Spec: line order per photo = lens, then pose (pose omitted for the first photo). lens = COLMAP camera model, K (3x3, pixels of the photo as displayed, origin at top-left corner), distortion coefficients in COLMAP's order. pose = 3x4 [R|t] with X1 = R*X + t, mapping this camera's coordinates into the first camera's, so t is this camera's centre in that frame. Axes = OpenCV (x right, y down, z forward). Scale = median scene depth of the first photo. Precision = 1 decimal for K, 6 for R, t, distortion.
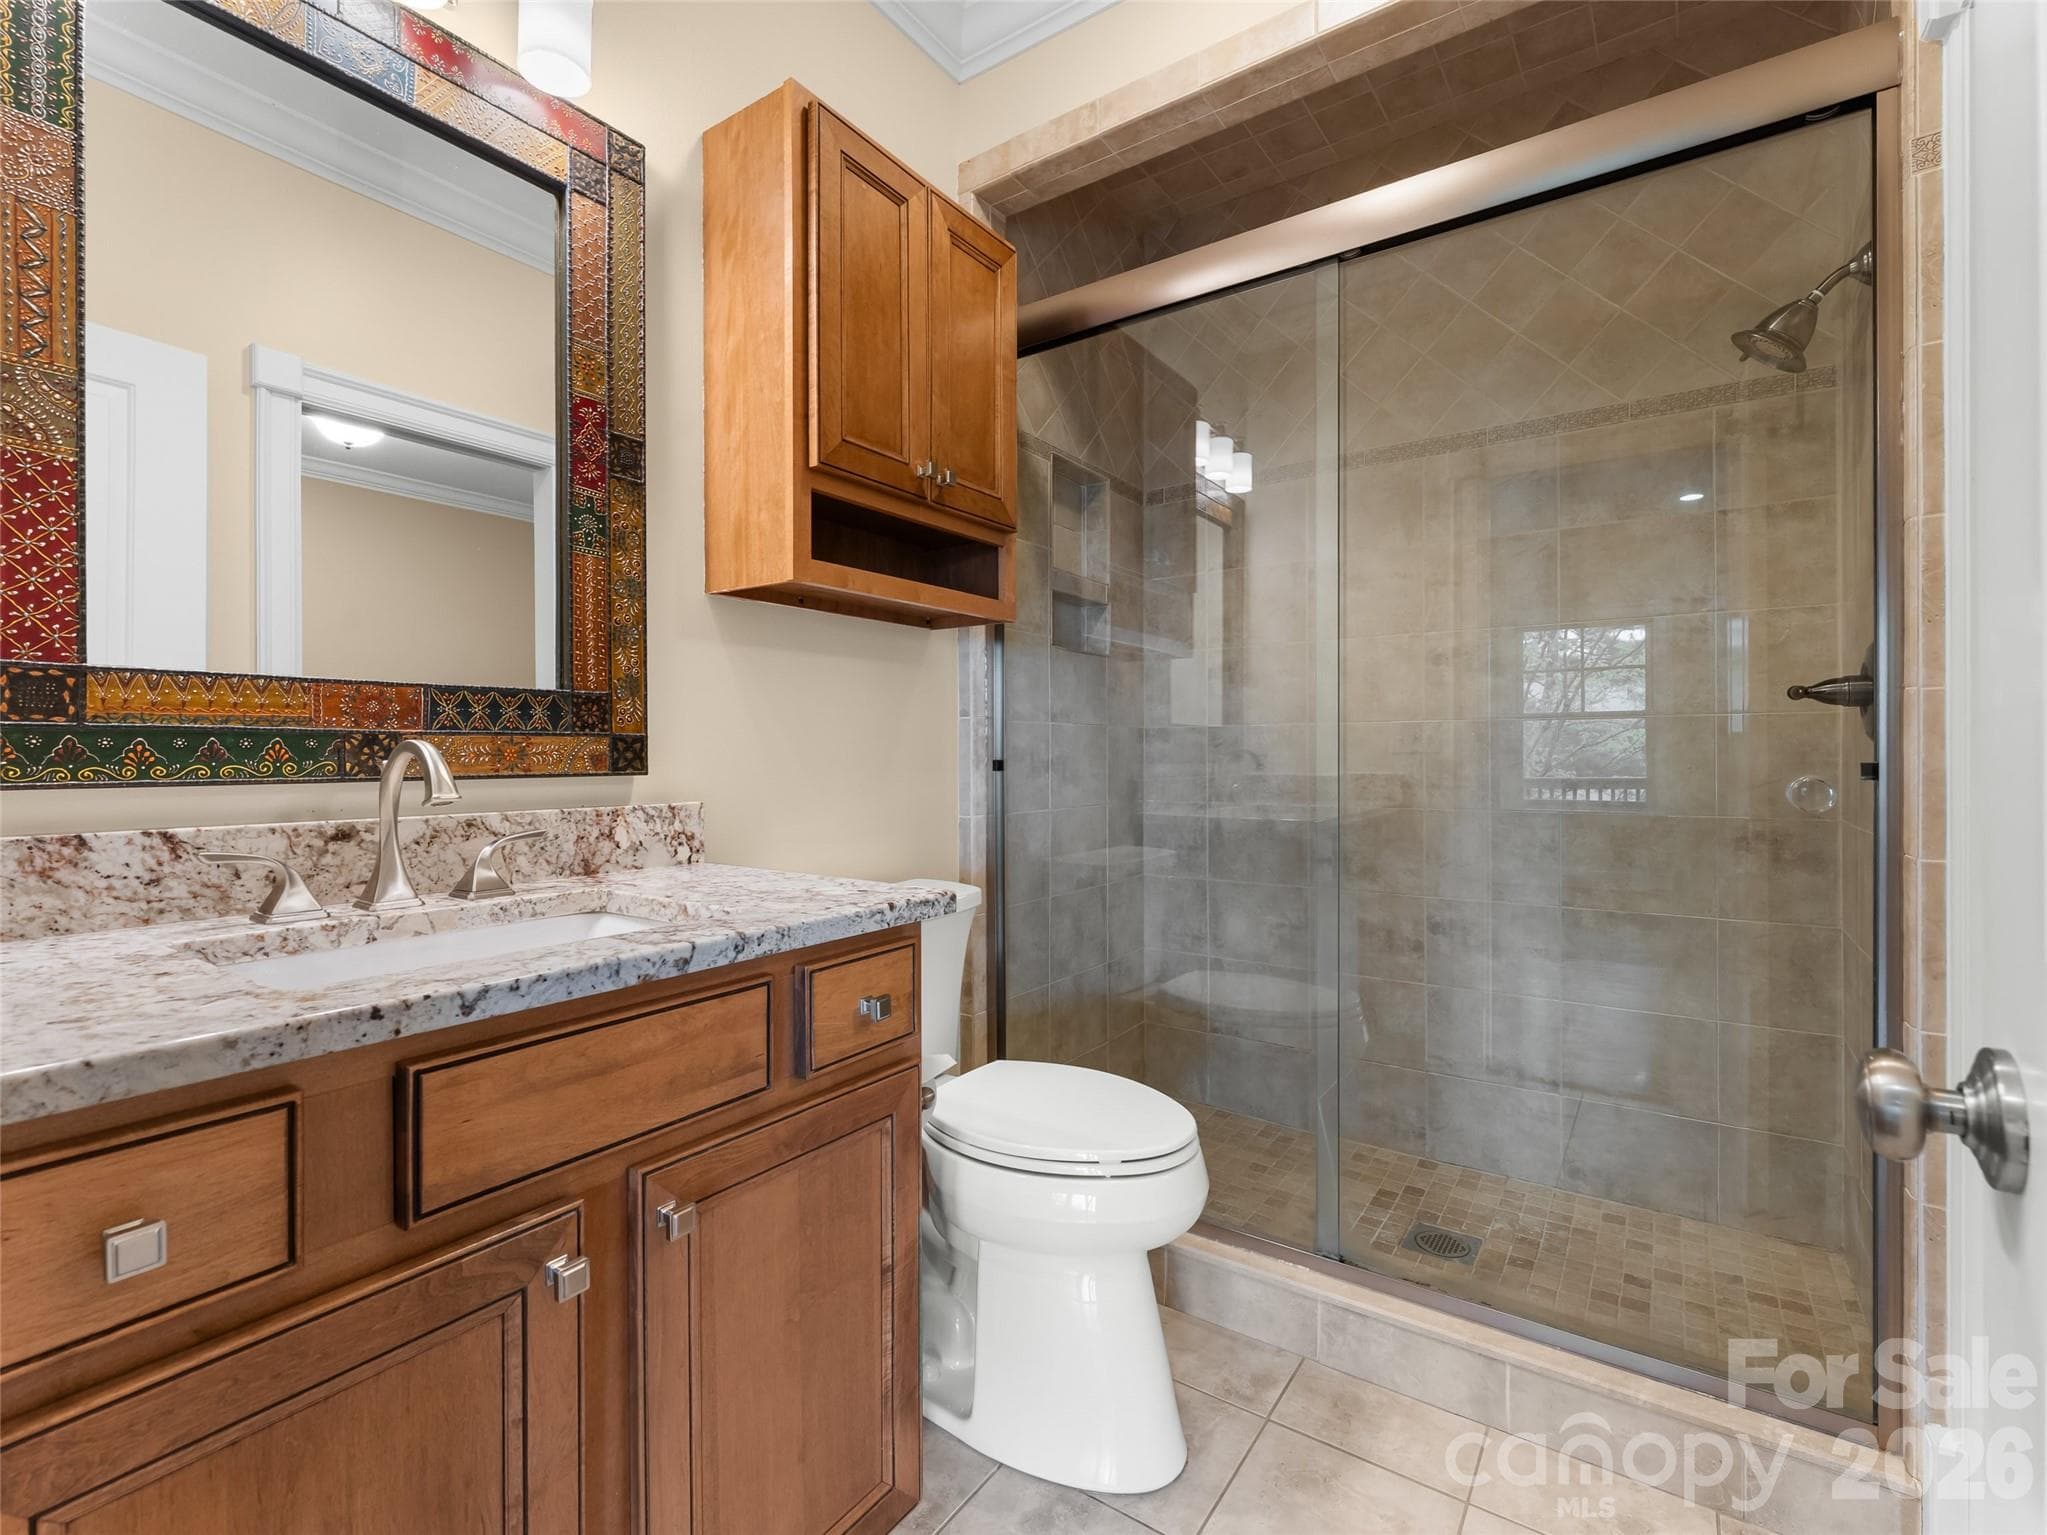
lens RADIAL K [[940.7, 0, 1012.8], [0, 940.7, 752.0], [0, 0, 1]] dist [-0.002254, -0.000608]
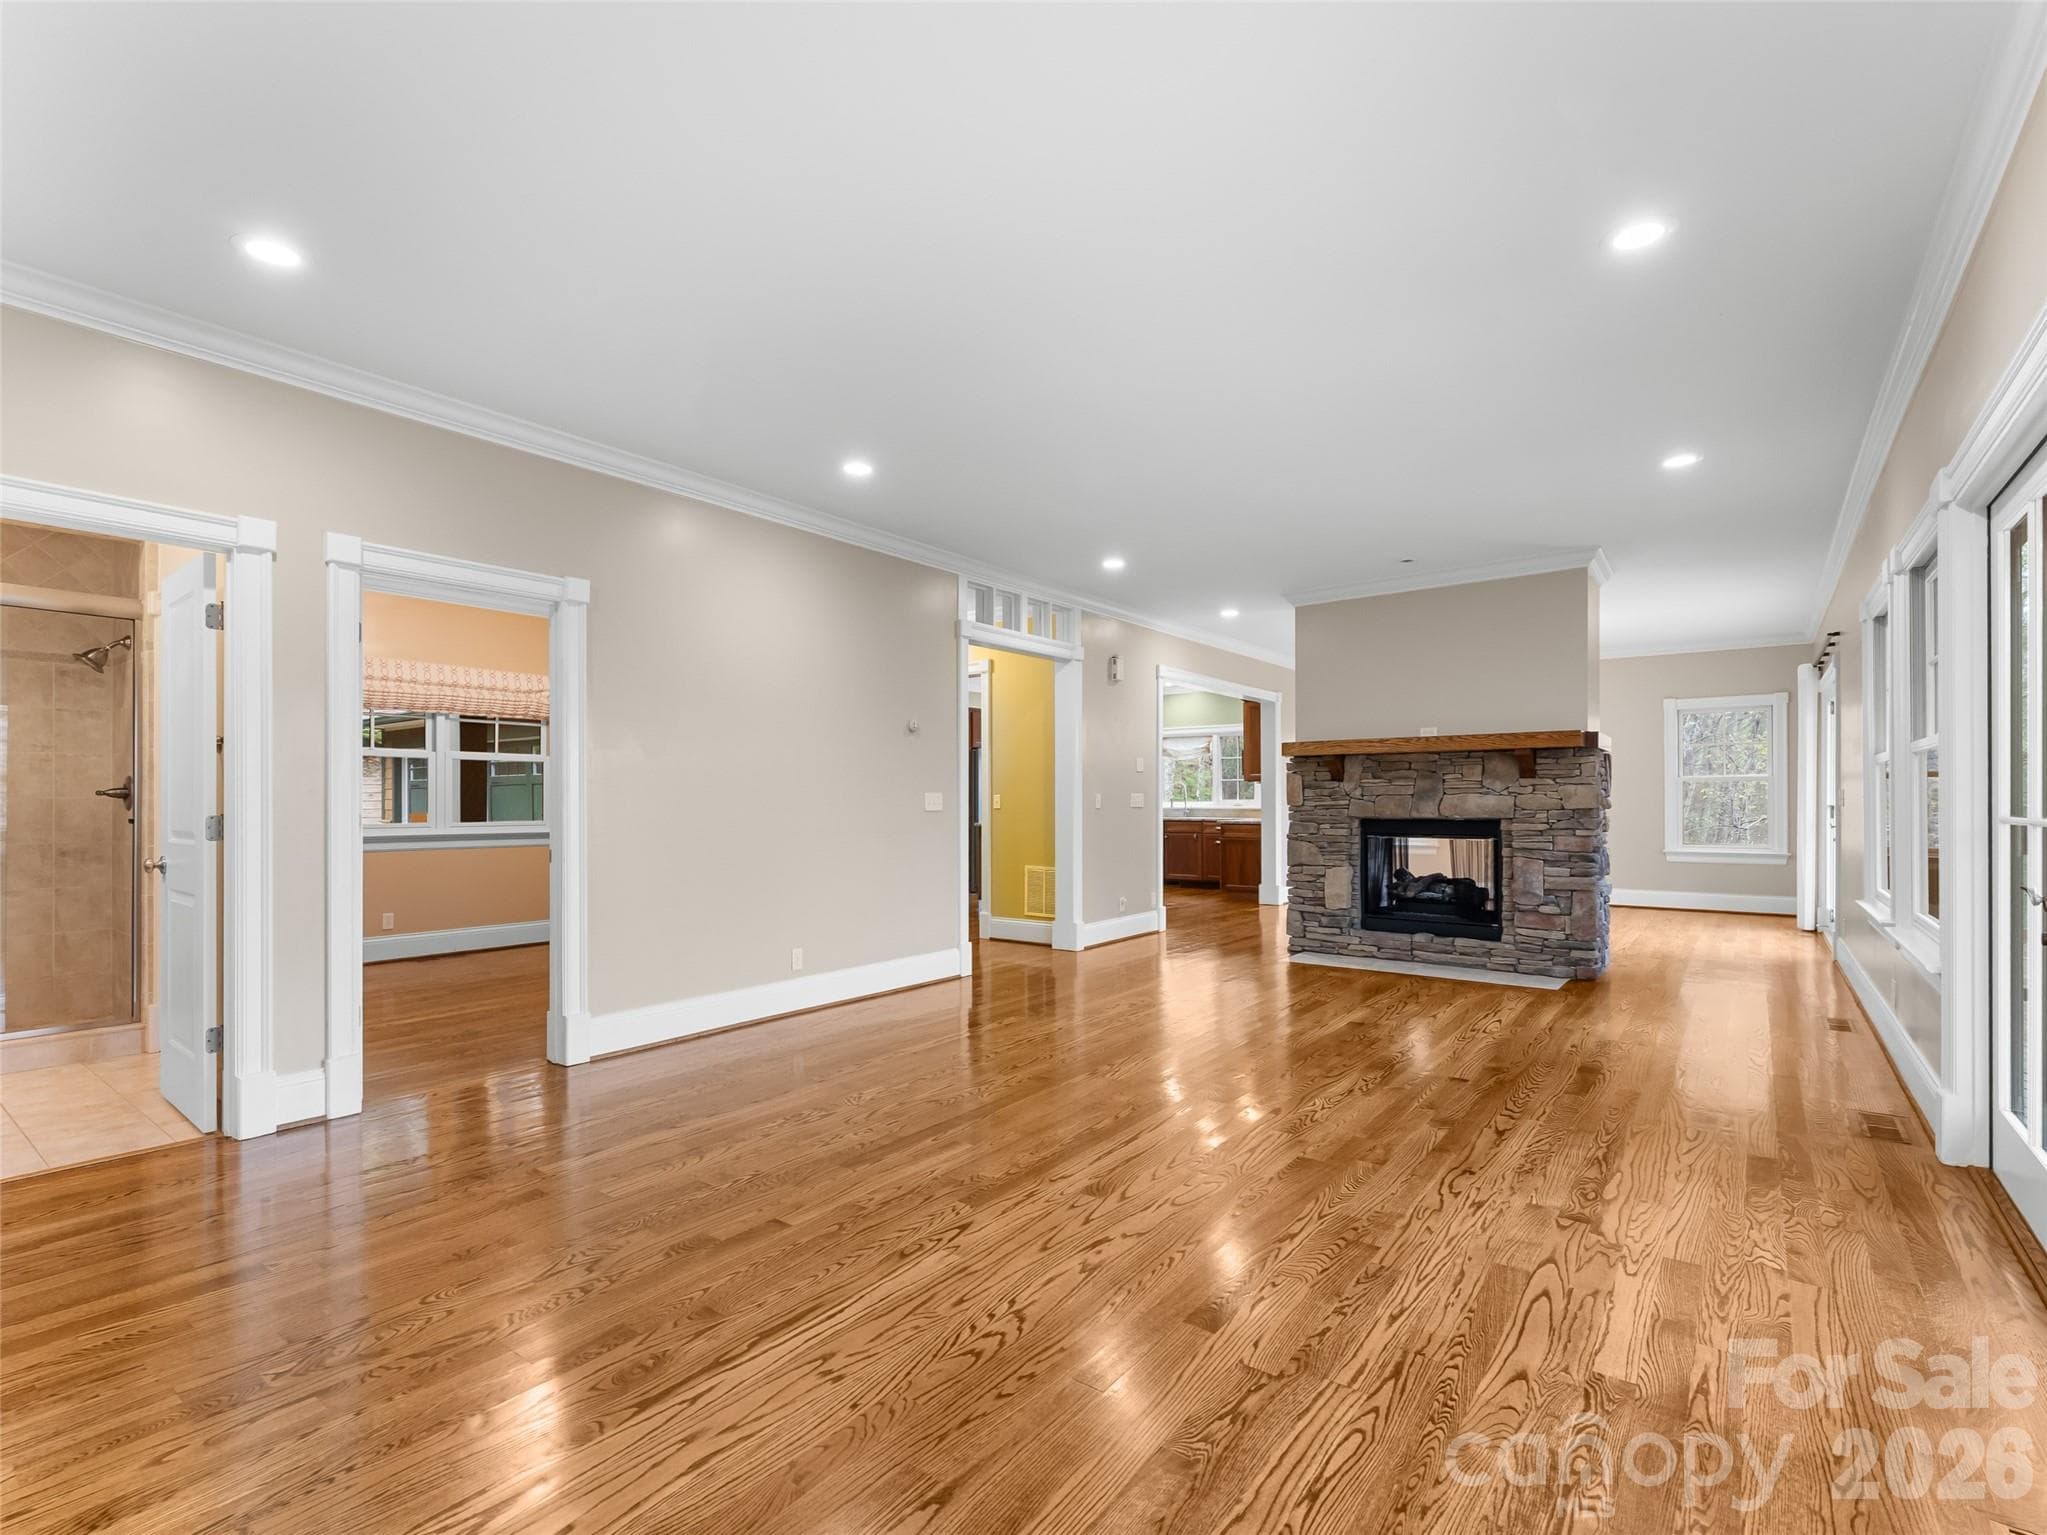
lens RADIAL K [[892.7, 0, 1023.5], [0, 892.7, 767.5], [0, 0, 1]] dist [0.005570, 0.000200]
pose [[0.016381, 0.012543, 0.999787, -2.251807], [0.013062, 0.999833, -0.012757, -0.090885], [-0.999780, 0.013268, 0.016215, -2.246262]]
